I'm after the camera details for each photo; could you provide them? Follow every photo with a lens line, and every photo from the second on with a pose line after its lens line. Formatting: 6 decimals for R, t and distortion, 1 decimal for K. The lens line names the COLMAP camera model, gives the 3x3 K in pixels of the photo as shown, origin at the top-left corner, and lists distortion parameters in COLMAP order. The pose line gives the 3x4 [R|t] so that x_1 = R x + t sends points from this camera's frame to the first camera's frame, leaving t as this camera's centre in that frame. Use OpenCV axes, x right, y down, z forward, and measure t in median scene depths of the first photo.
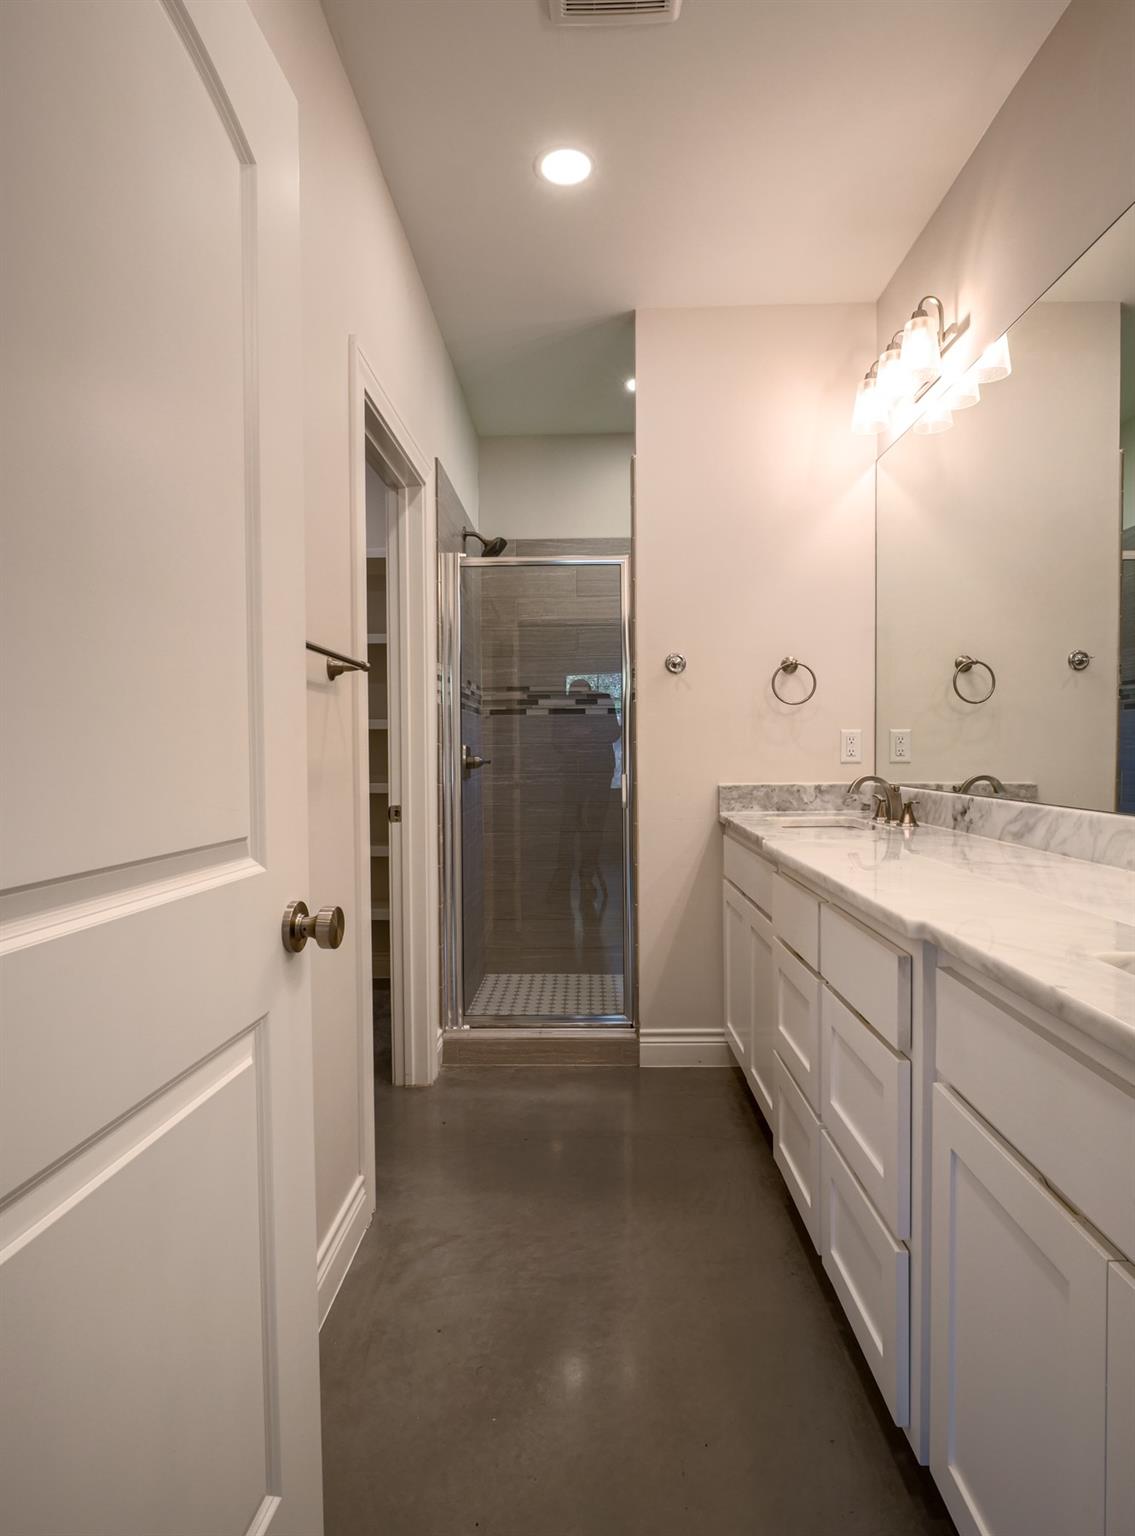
lens RADIAL K [[897.2, 0, 567.5], [0, 897.2, 768.0], [0, 0, 1]] dist [-0.003977, 0.000375]
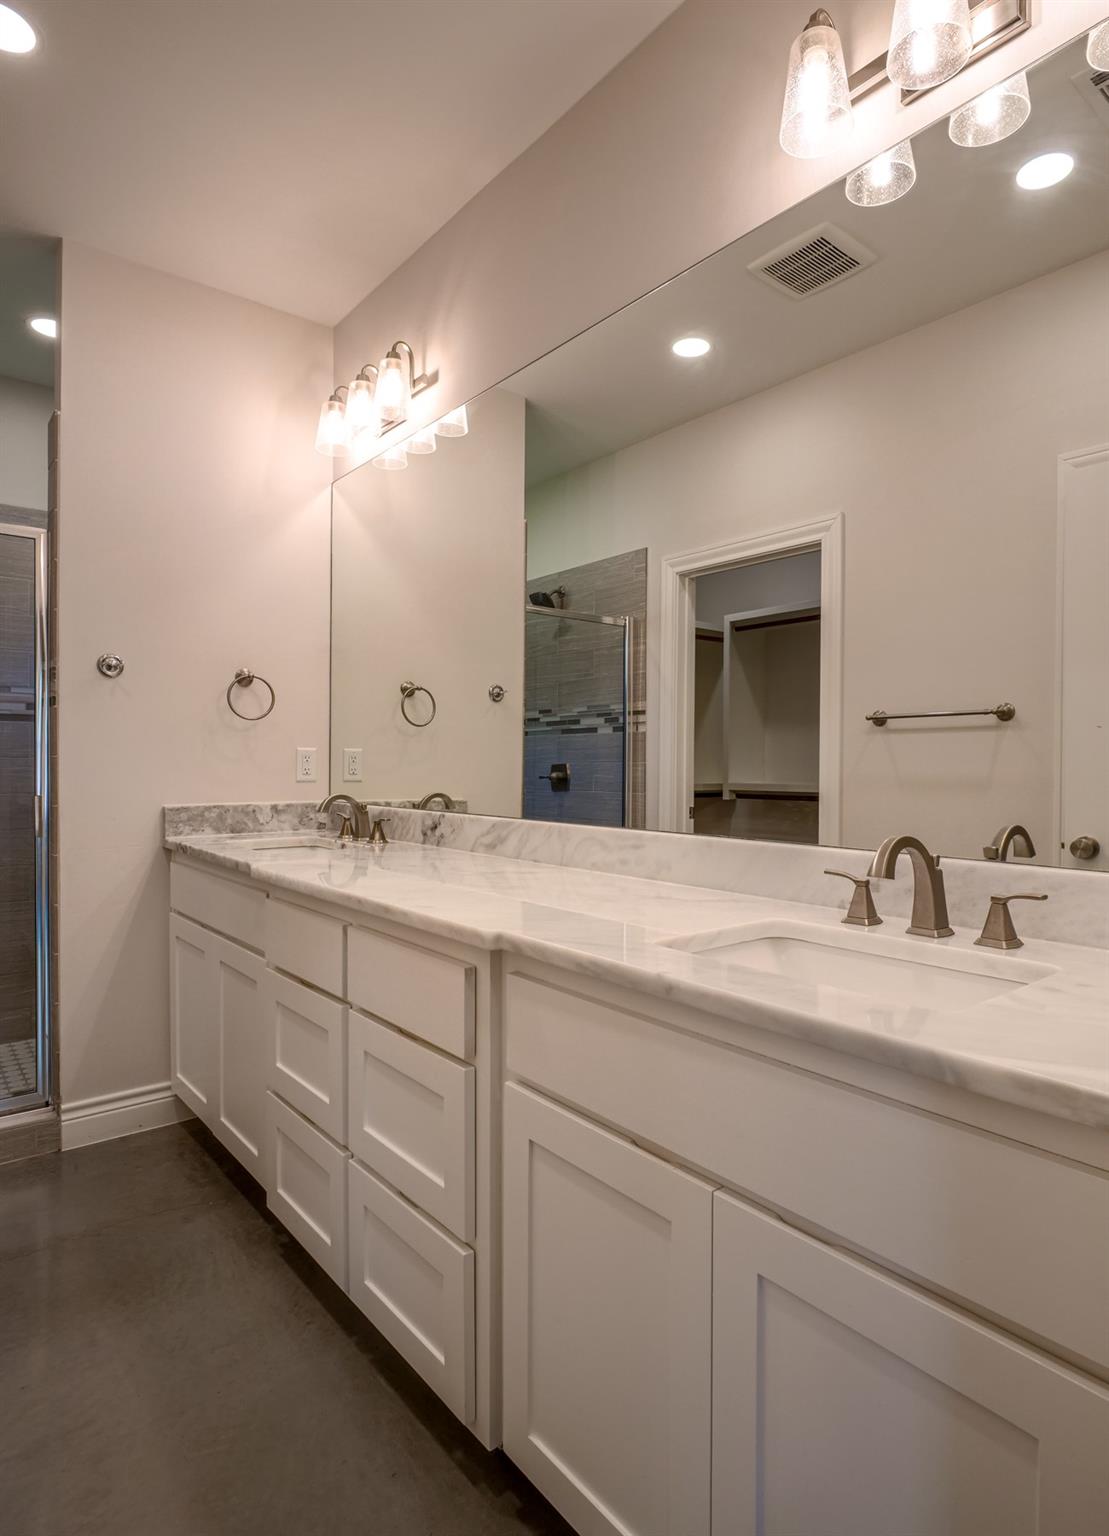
lens RADIAL K [[890.3, 0, 554.5], [0, 890.3, 768.0], [0, 0, 1]] dist [-0.004889, 0.001537]
pose [[0.740897, 0.008759, 0.671562, -0.147997], [0.003766, 0.999845, -0.017196, -0.002796], [-0.671609, 0.015269, 0.740749, 0.095631]]
